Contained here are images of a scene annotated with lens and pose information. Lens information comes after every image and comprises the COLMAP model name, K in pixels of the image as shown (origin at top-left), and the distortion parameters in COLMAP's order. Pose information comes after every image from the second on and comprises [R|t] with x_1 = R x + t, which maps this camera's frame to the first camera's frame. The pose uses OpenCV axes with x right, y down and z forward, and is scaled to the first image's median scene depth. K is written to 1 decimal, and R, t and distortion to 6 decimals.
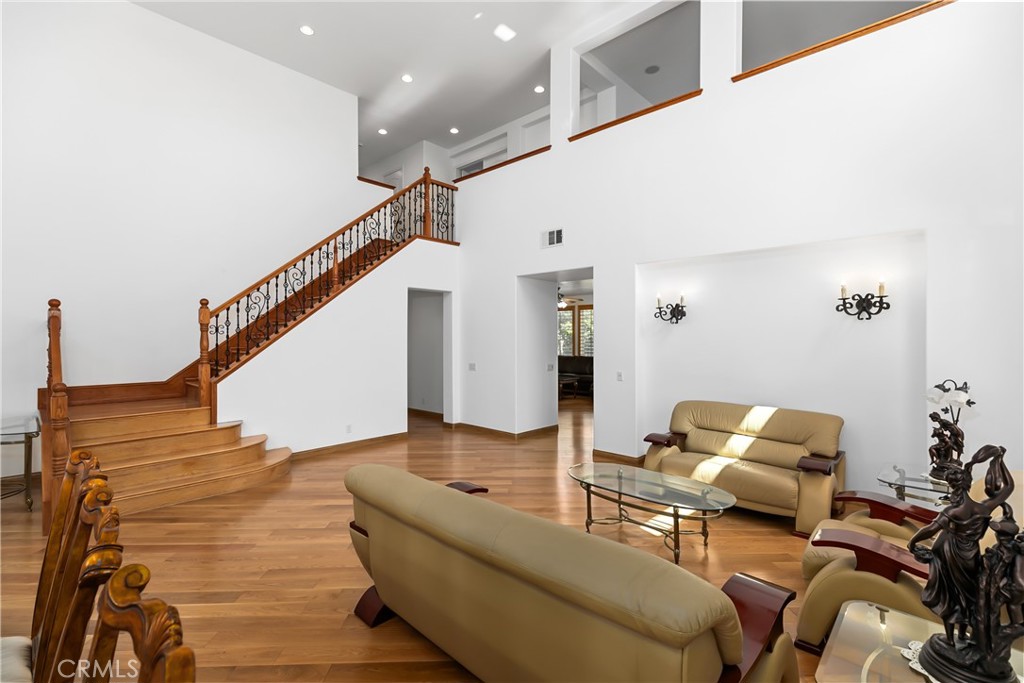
lens RADIAL K [[451.0, 0, 512.0], [0, 451.0, 341.5], [0, 0, 1]] dist [0.001730, -0.000024]
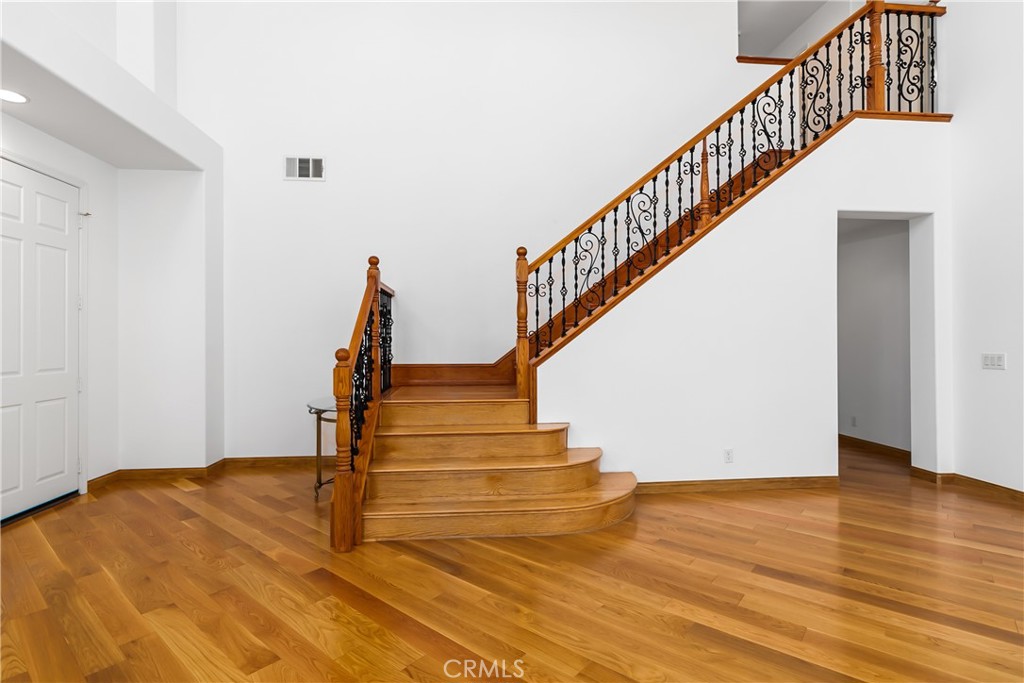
lens RADIAL K [[465.7, 0, 512.0], [0, 465.7, 341.5], [0, 0, 1]] dist [0.000583, 0.000439]
pose [[0.733410, -0.008397, -0.679734, -0.154888], [-0.001386, 0.999903, -0.013847, 0.052364], [0.679785, 0.011097, 0.733328, 0.361481]]
